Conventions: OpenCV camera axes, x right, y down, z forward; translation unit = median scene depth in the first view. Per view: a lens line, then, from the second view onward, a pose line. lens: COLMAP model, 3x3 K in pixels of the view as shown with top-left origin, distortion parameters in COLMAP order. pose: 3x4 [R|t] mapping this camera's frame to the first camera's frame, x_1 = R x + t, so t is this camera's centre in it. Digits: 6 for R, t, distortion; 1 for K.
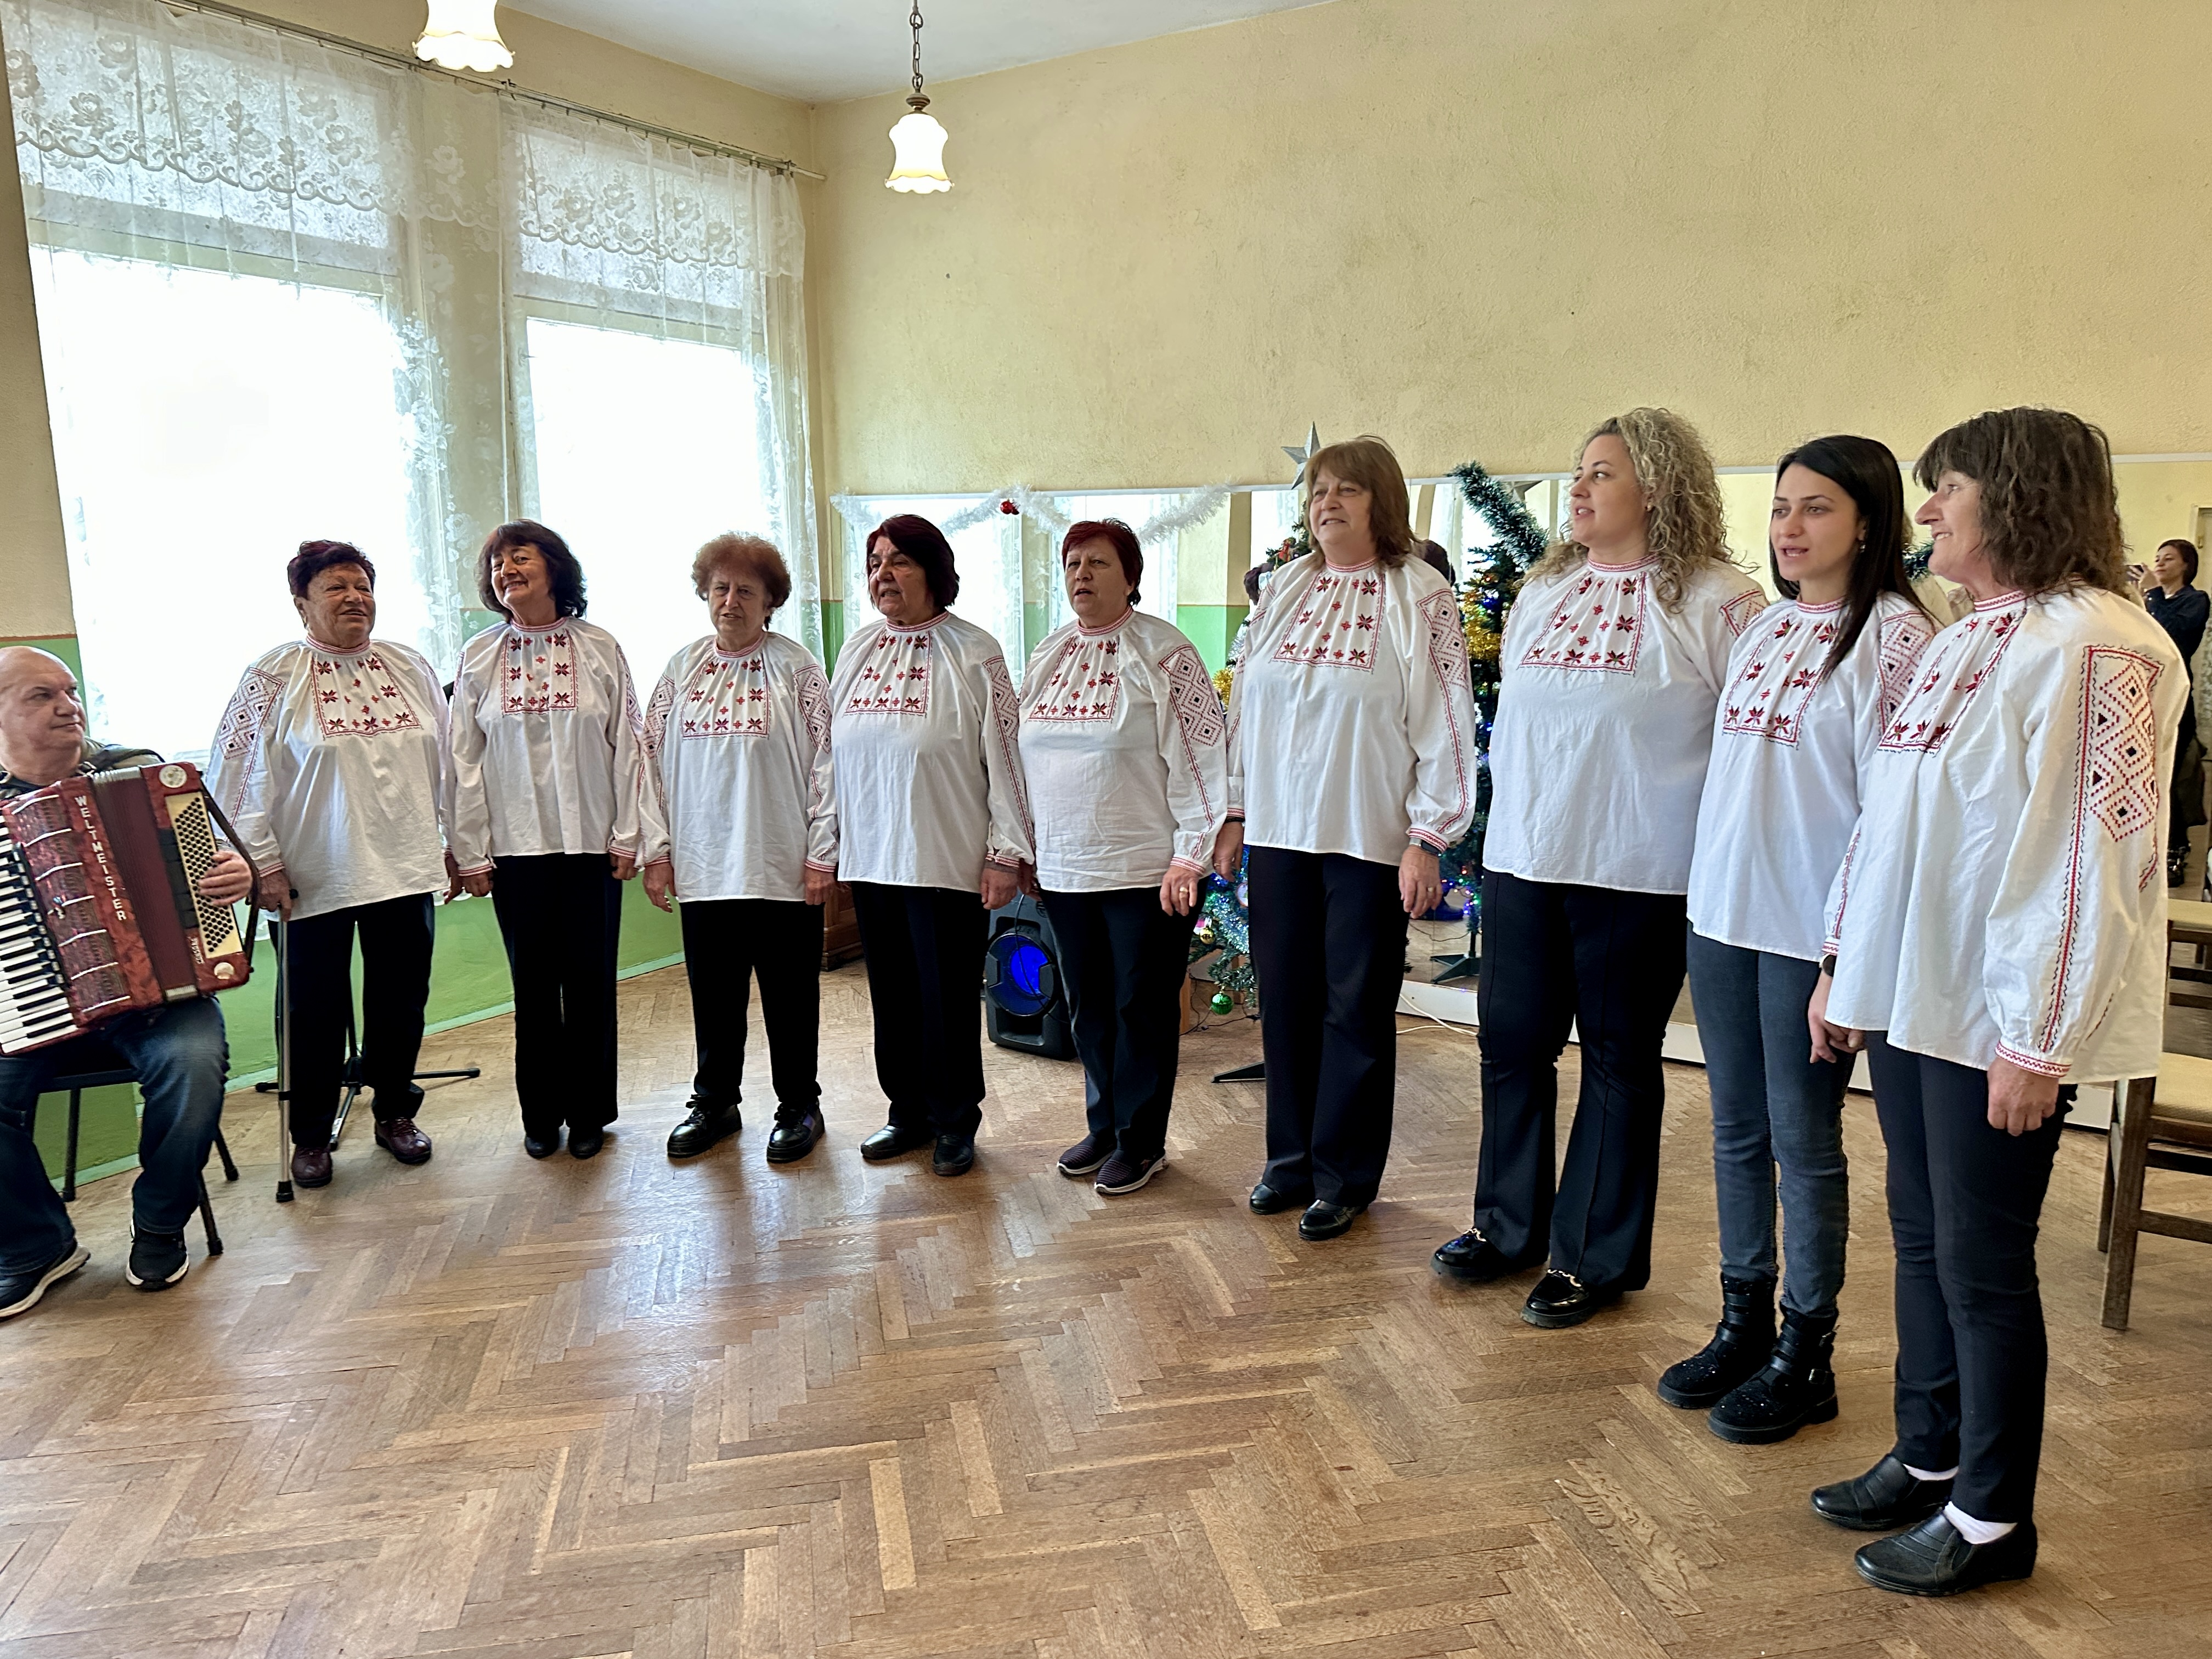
lens RADIAL K [[1592.6, 0, 1086.1], [0, 1592.6, 866.8], [0, 0, 1]] dist [-0.027994, 0.014029]
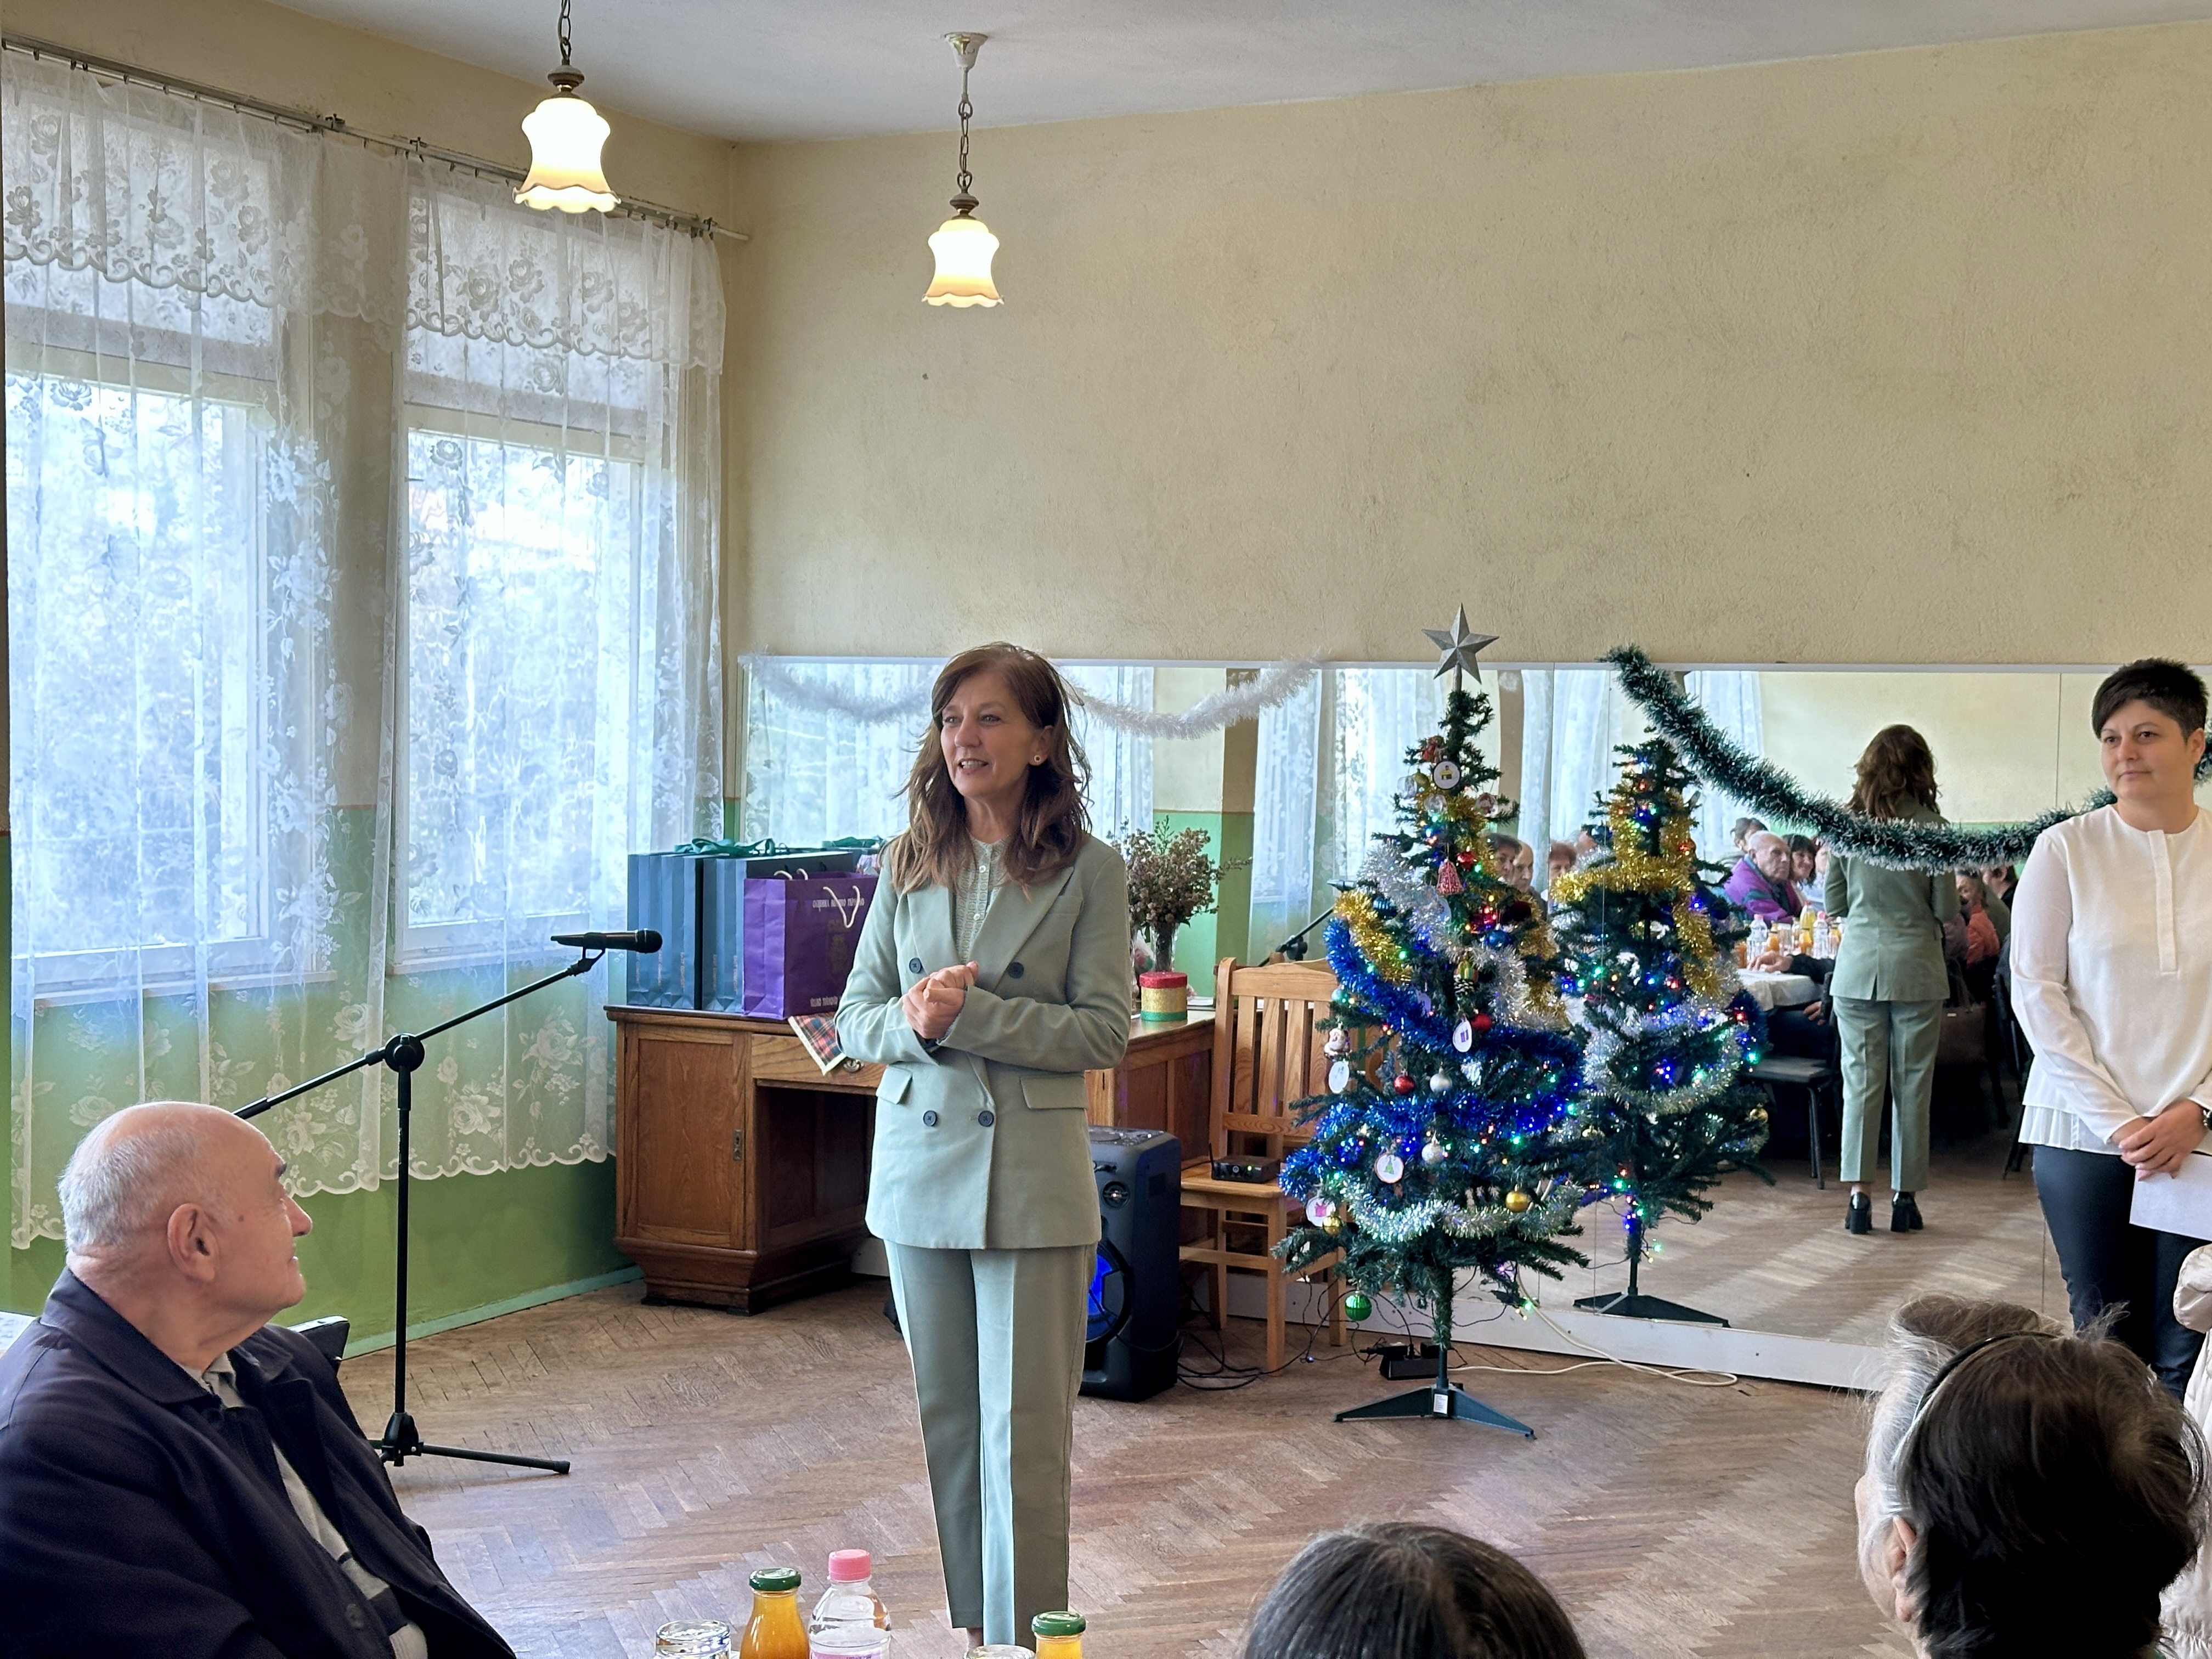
lens RADIAL K [[3018.4, 0, 1138.7], [0, 3018.4, 803.2], [0, 0, 1]] dist [0.090372, 0.000000]
pose [[0.993955, 0.015680, 0.108665, -0.180147], [0.002384, 0.986433, -0.164150, 0.079621], [-0.109765, 0.163416, 0.980432, -0.493021]]
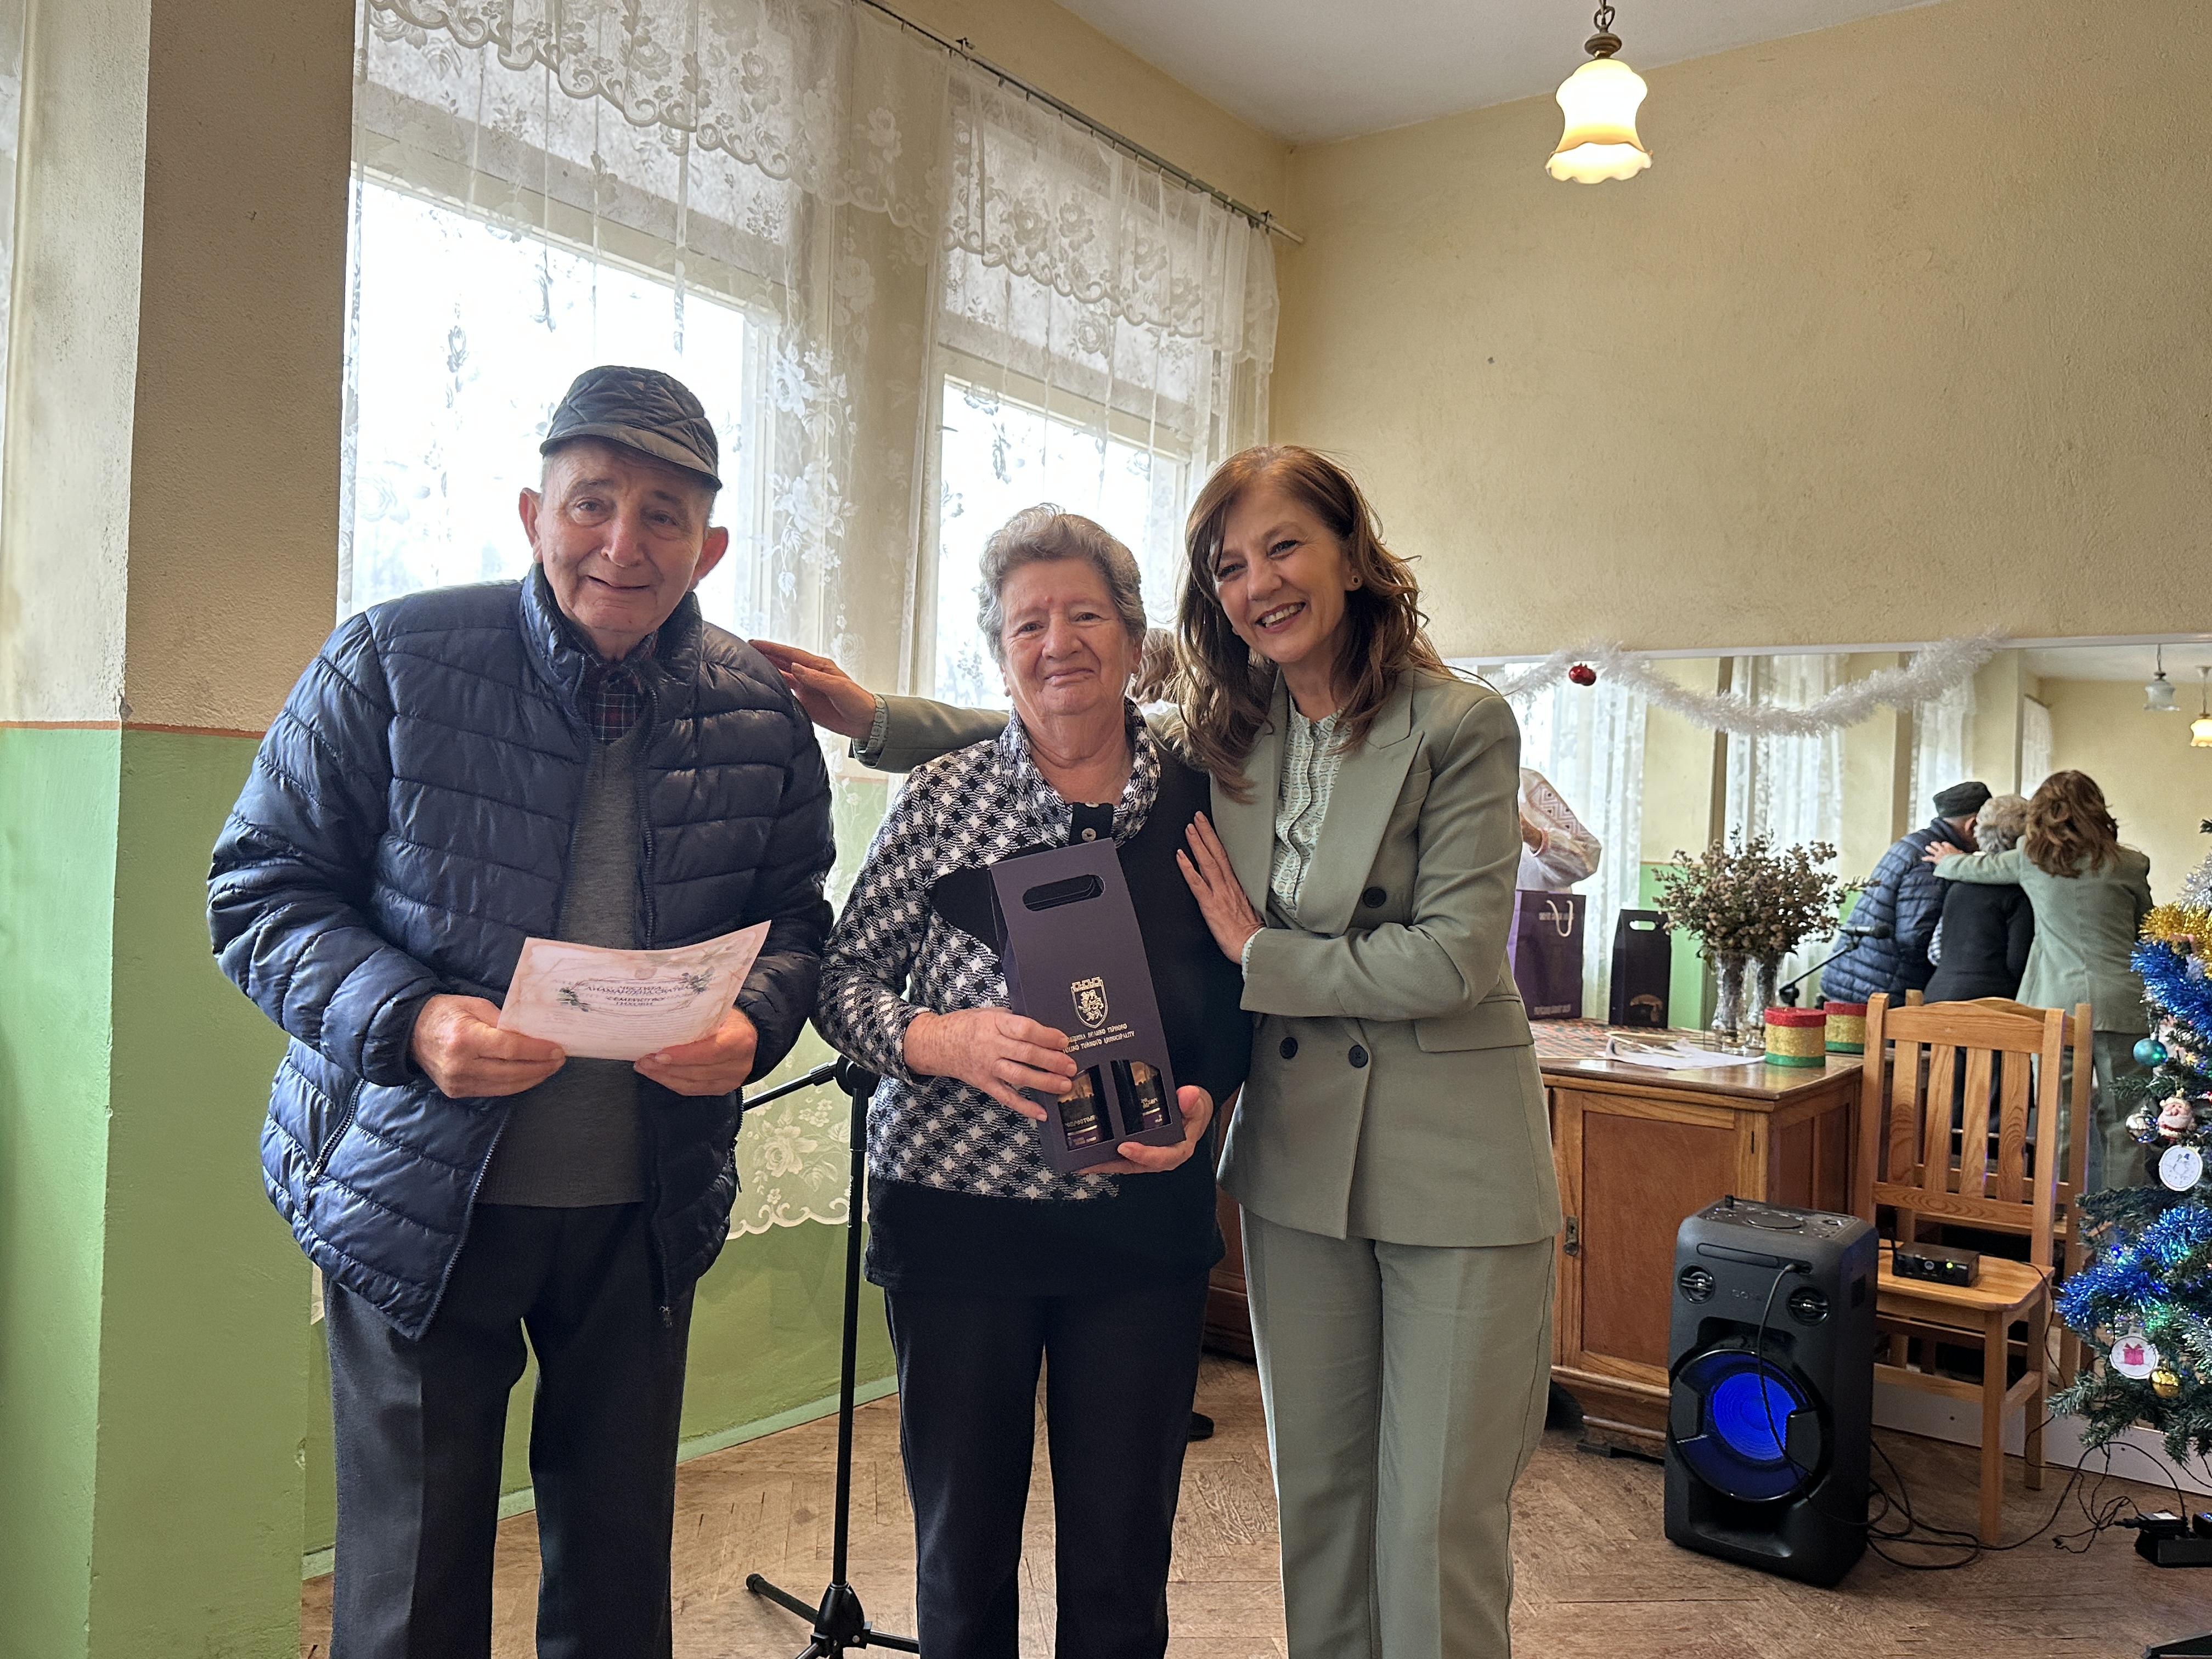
lens RADIAL K [[1845.5, 0, 1065.9], [0, 1845.5, 831.0], [0, 0, 1]] dist [0.058715, -0.071540]
pose [[0.993694, 0.041566, -0.104133, -0.233007], [-0.061175, 0.979317, -0.192861, 0.002996], [0.093963, 0.198016, 0.975685, 0.282916]]
